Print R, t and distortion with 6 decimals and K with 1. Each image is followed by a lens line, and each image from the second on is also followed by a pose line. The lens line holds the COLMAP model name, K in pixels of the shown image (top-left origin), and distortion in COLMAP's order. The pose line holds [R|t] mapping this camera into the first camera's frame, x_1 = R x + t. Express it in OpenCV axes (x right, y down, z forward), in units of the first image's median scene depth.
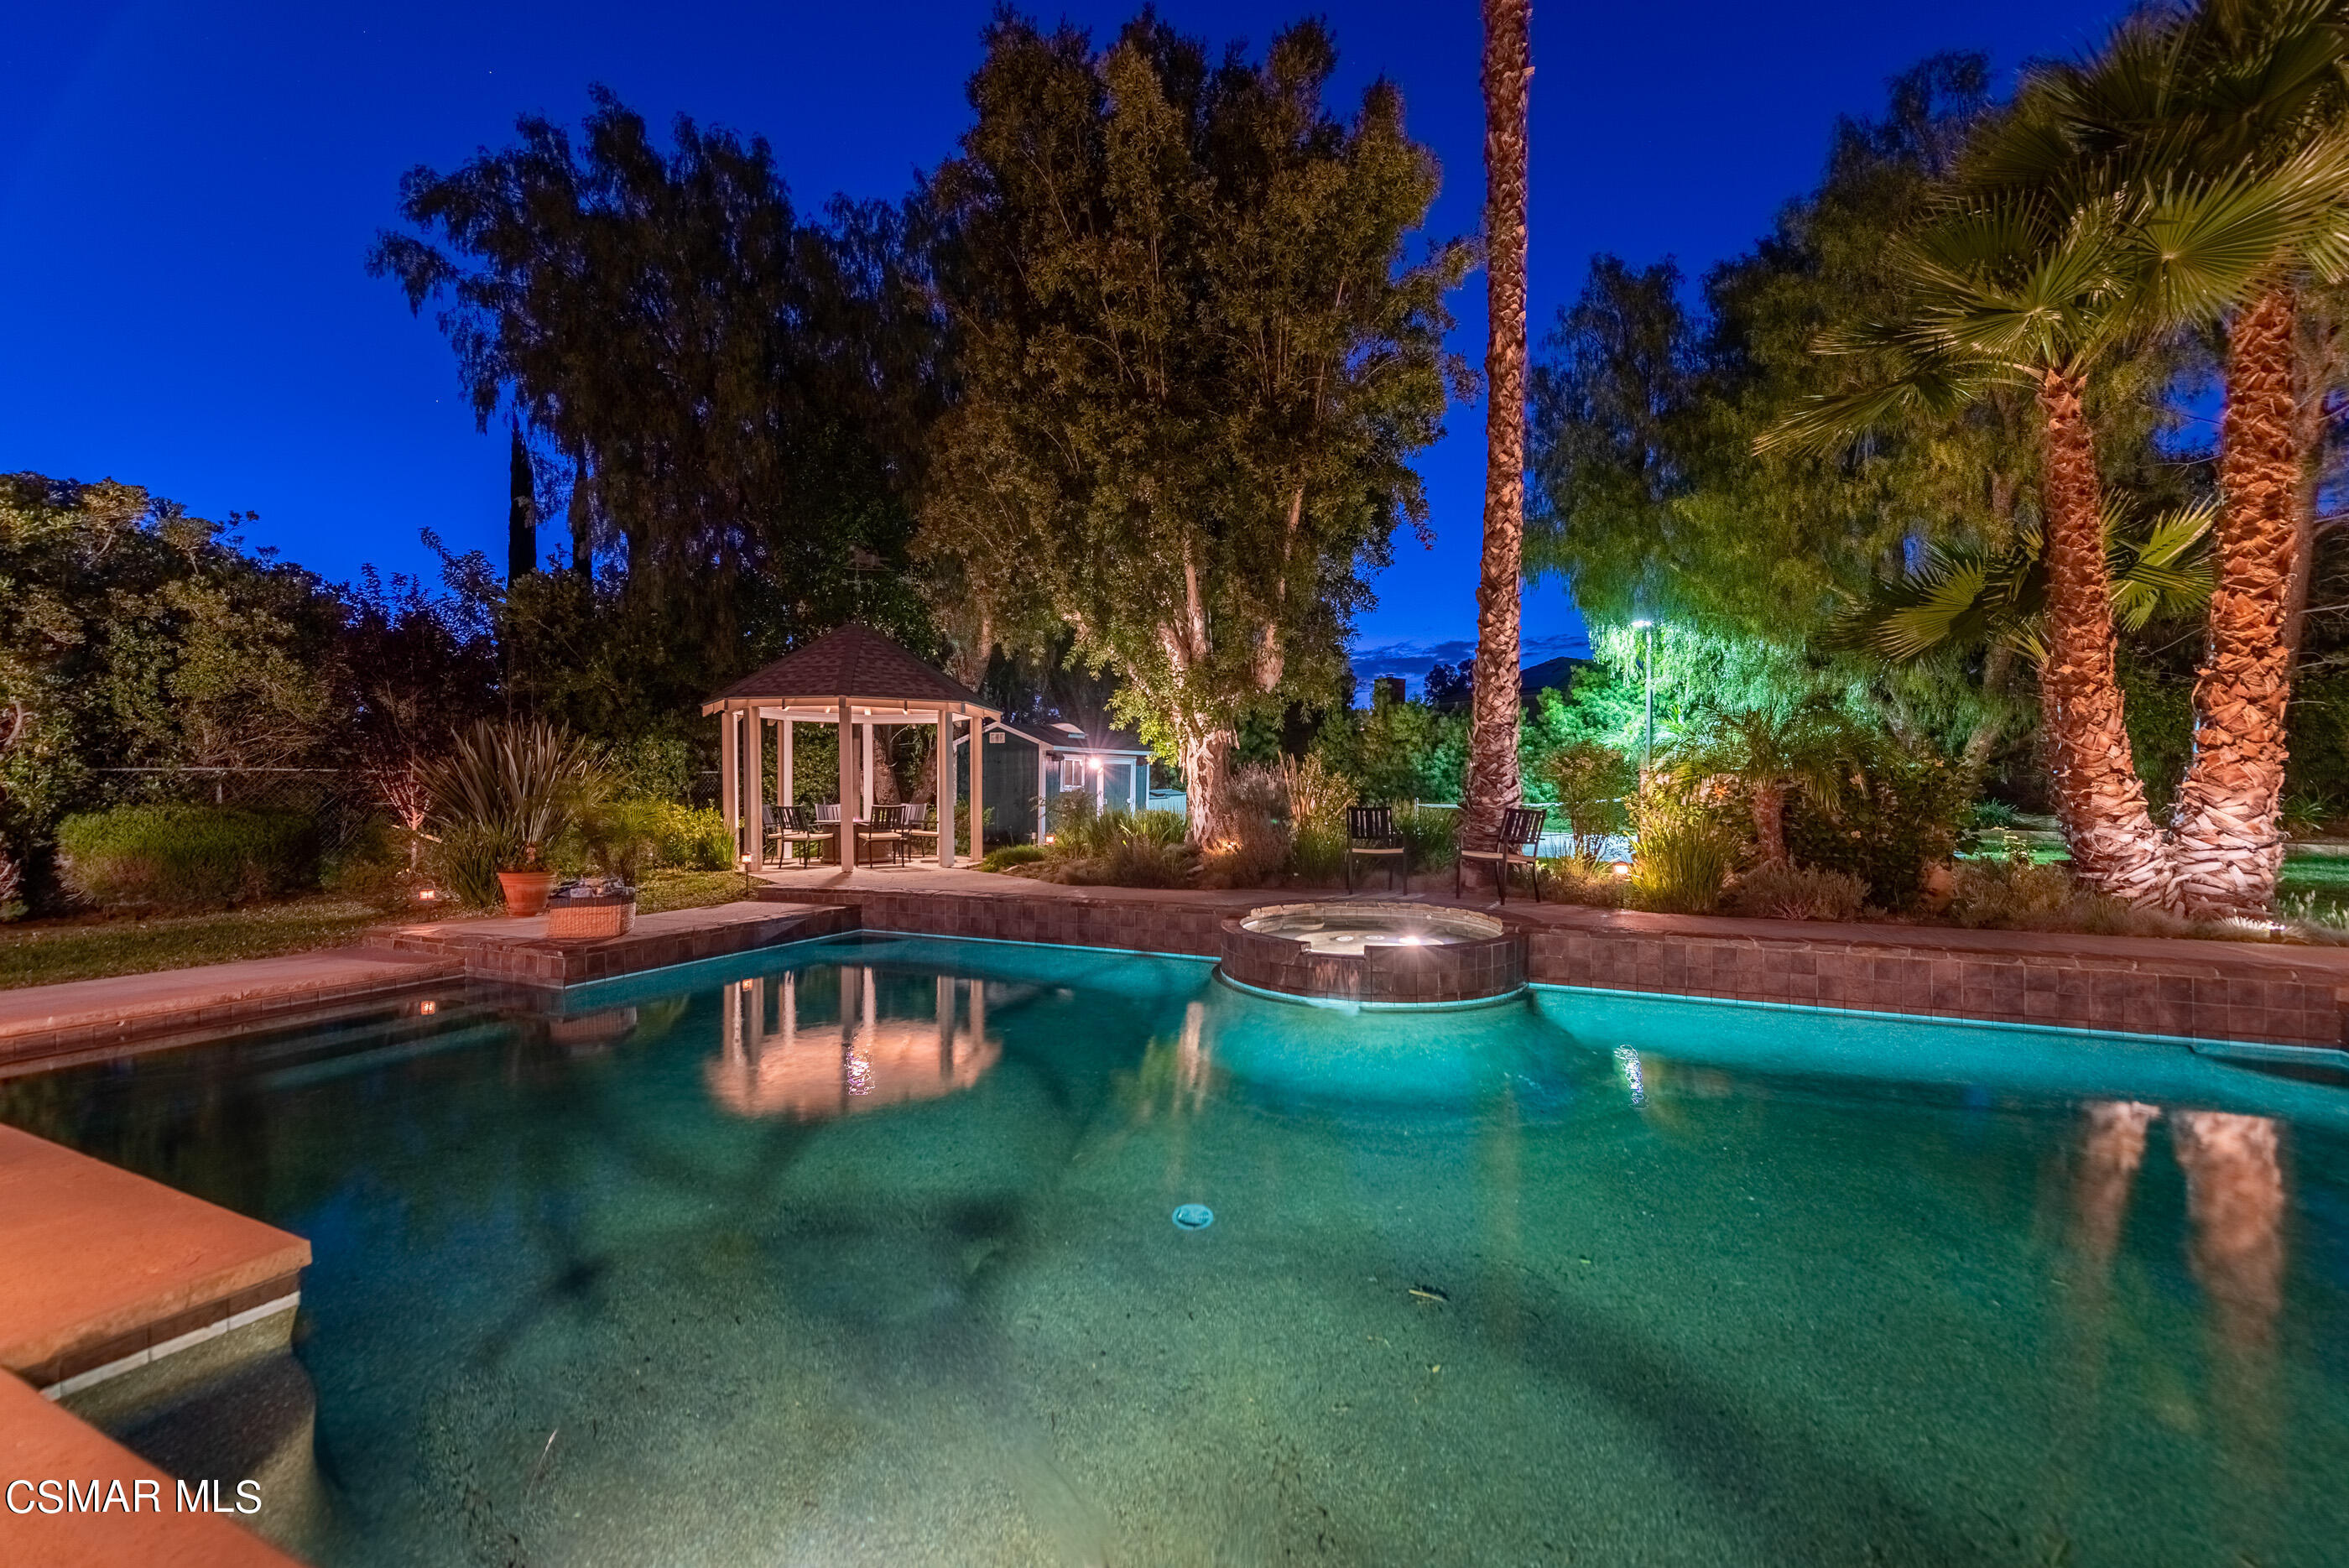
lens RADIAL K [[925.6, 0, 1177.6], [0, 925.6, 794.0], [0, 0, 1]] dist [0.004266, -0.000267]
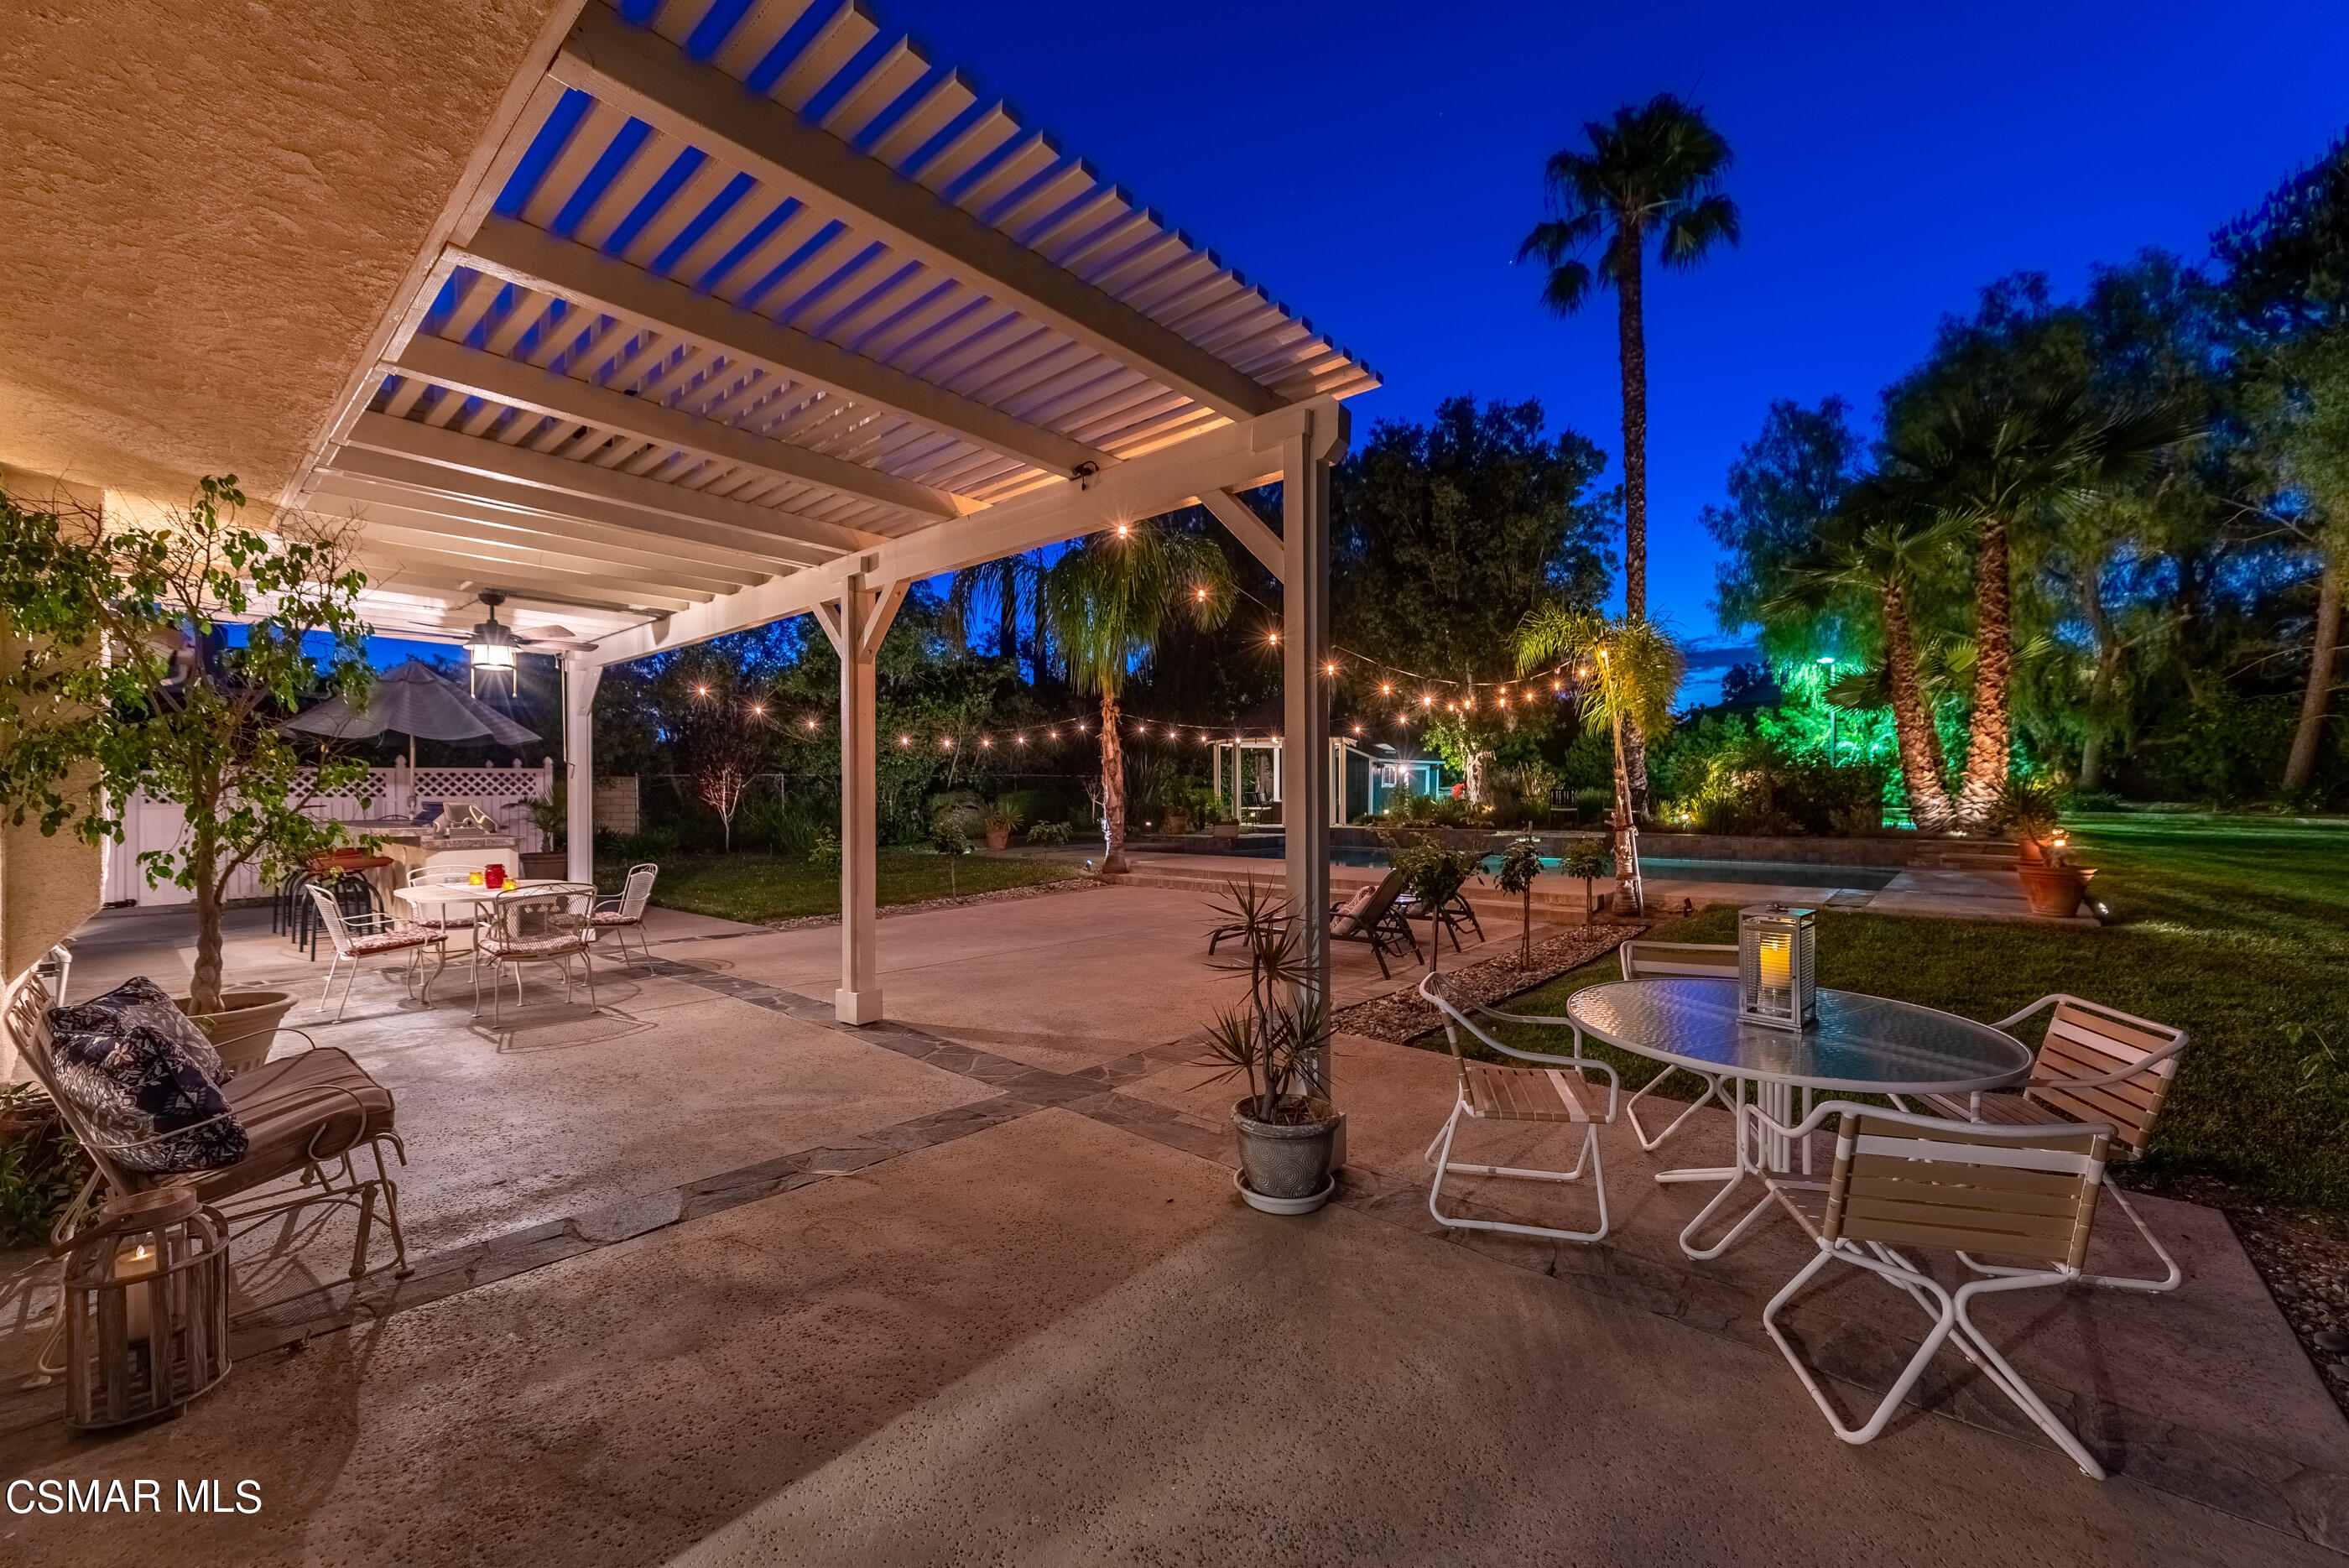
lens RADIAL K [[925.6, 0, 1164.1], [0, 925.6, 797.9], [0, 0, 1]] dist [0.004266, -0.000267]
pose [[0.955343, -0.000481, -0.295497, -0.019798], [-0.000818, 0.999991, -0.004270, 0.032138], [0.295497, 0.004321, 0.955334, -0.890568]]
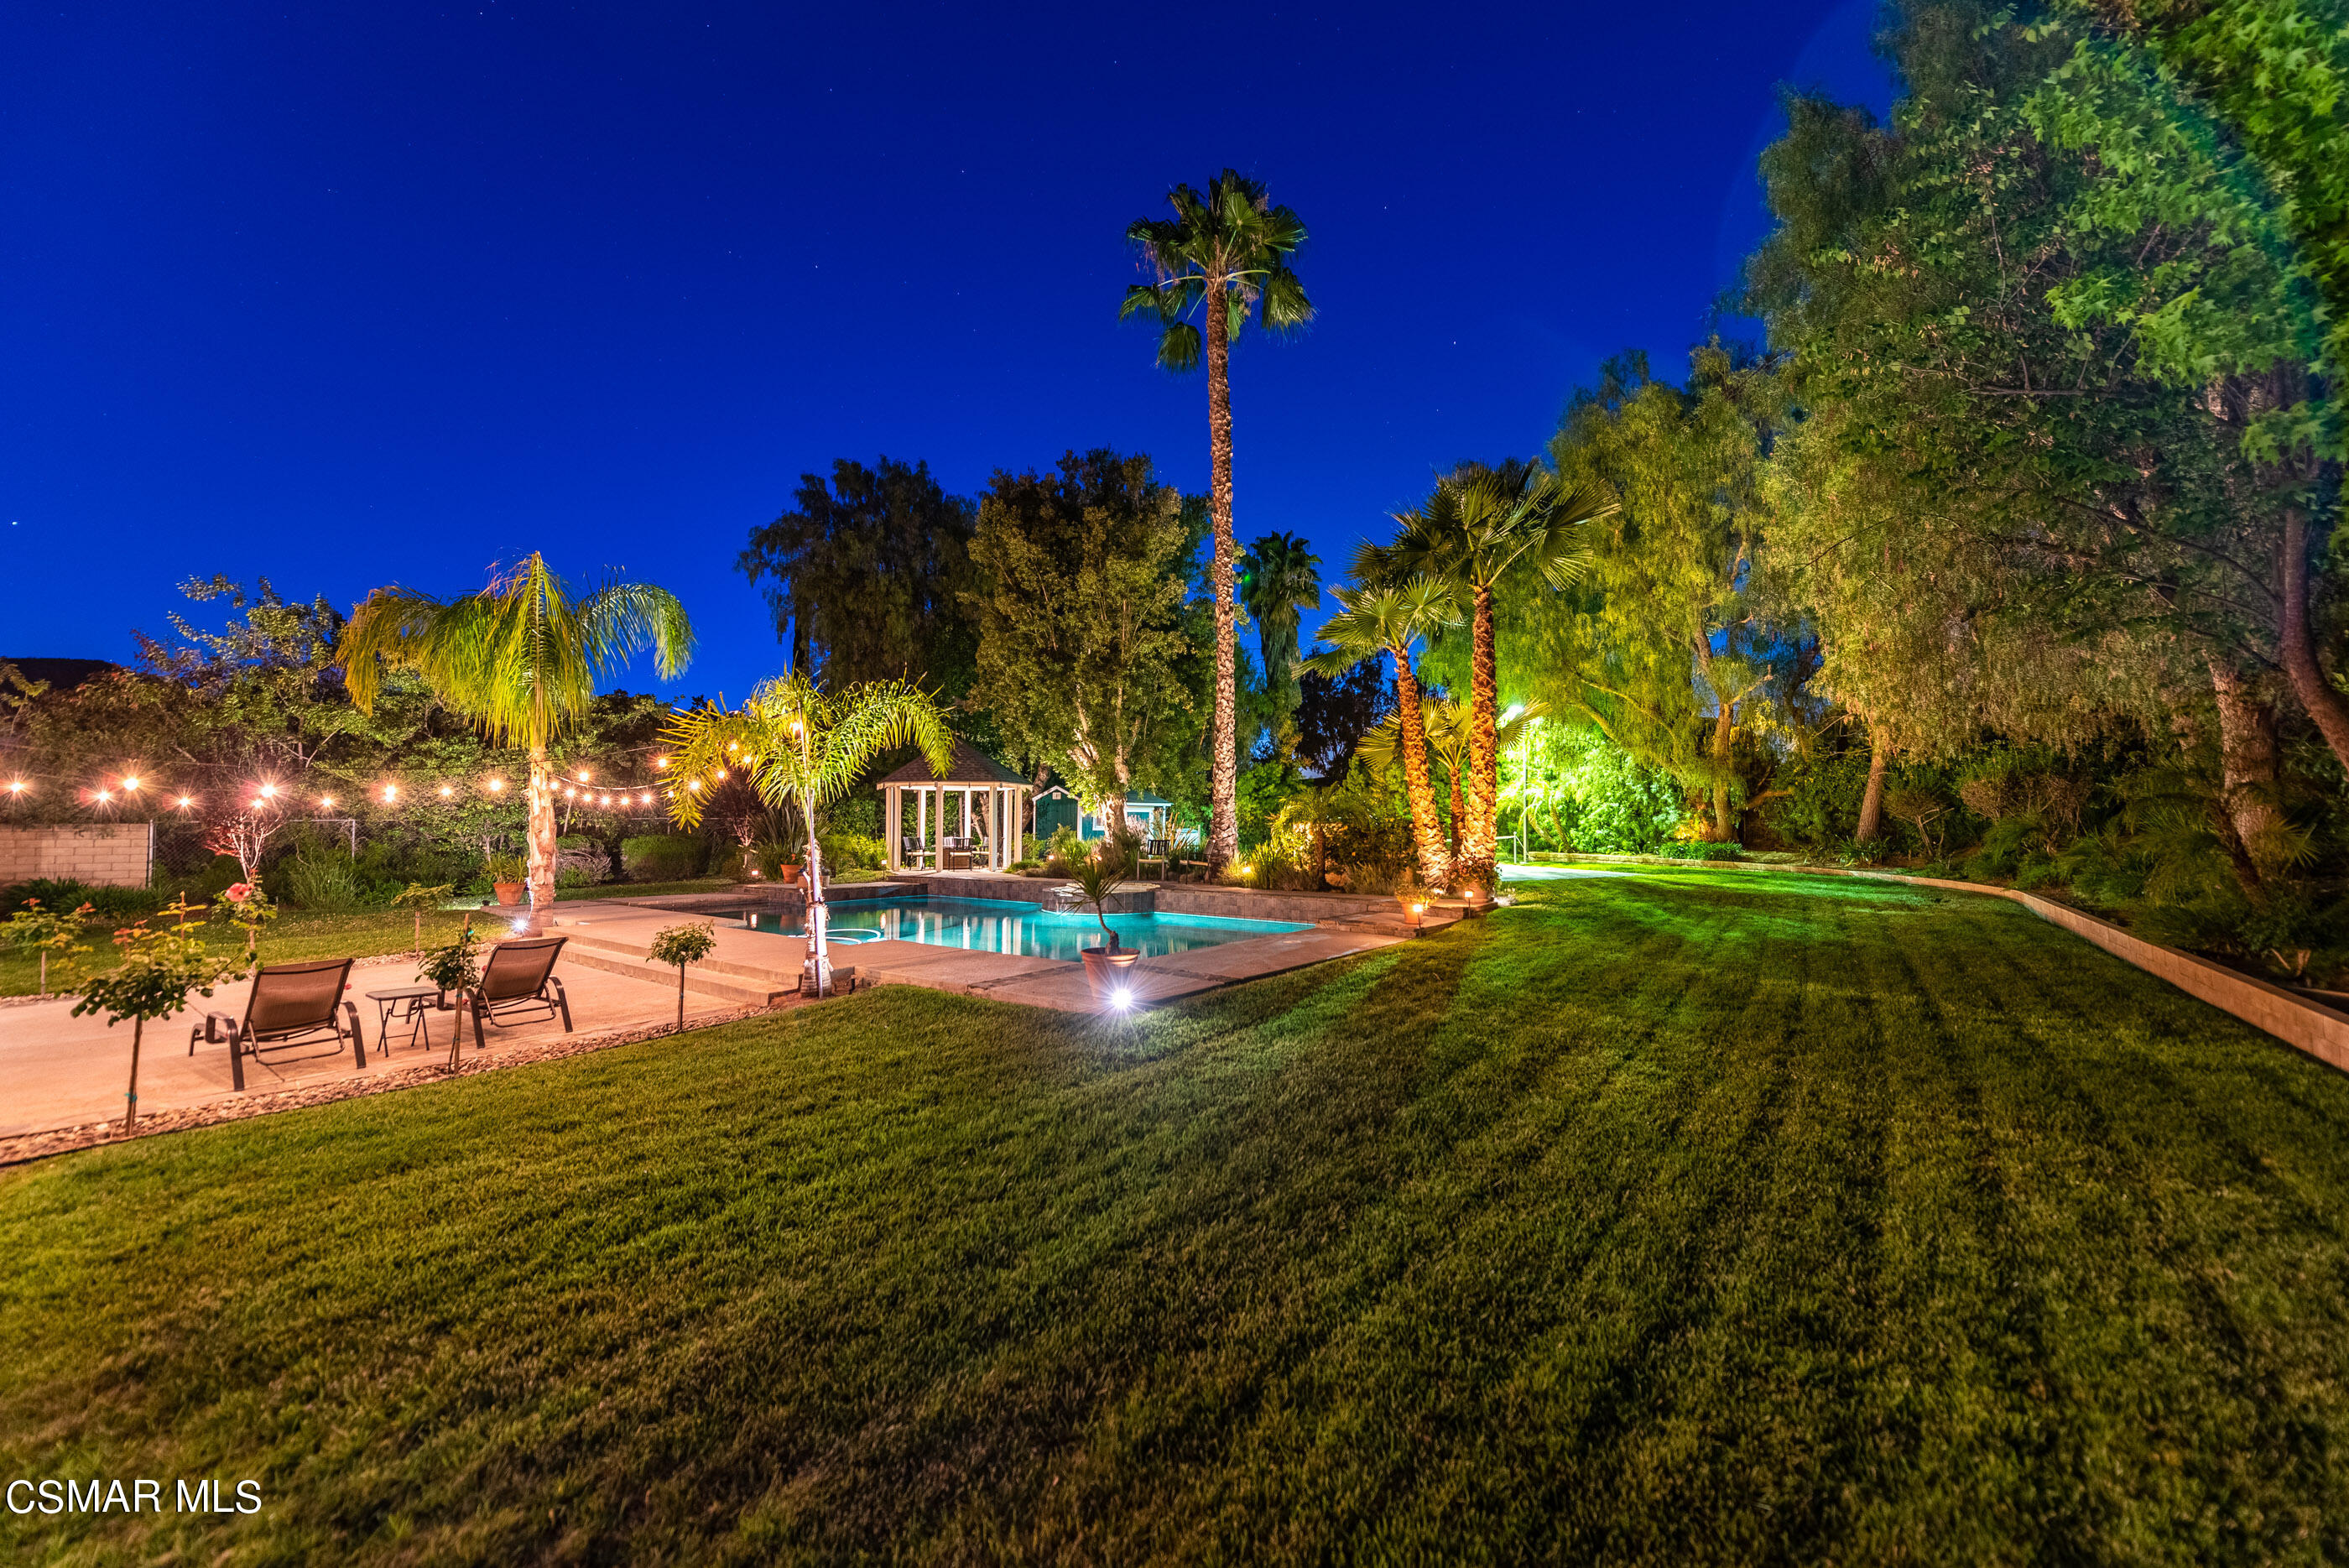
lens RADIAL K [[925.6, 0, 1173.7], [0, 925.6, 778.2], [0, 0, 1]] dist [0.004266, -0.000267]
pose [[0.973546, -0.007596, -0.228365, 0.522657], [-0.005493, 0.998380, -0.056626, -0.004056], [0.228425, 0.056382, 0.971927, -0.720226]]
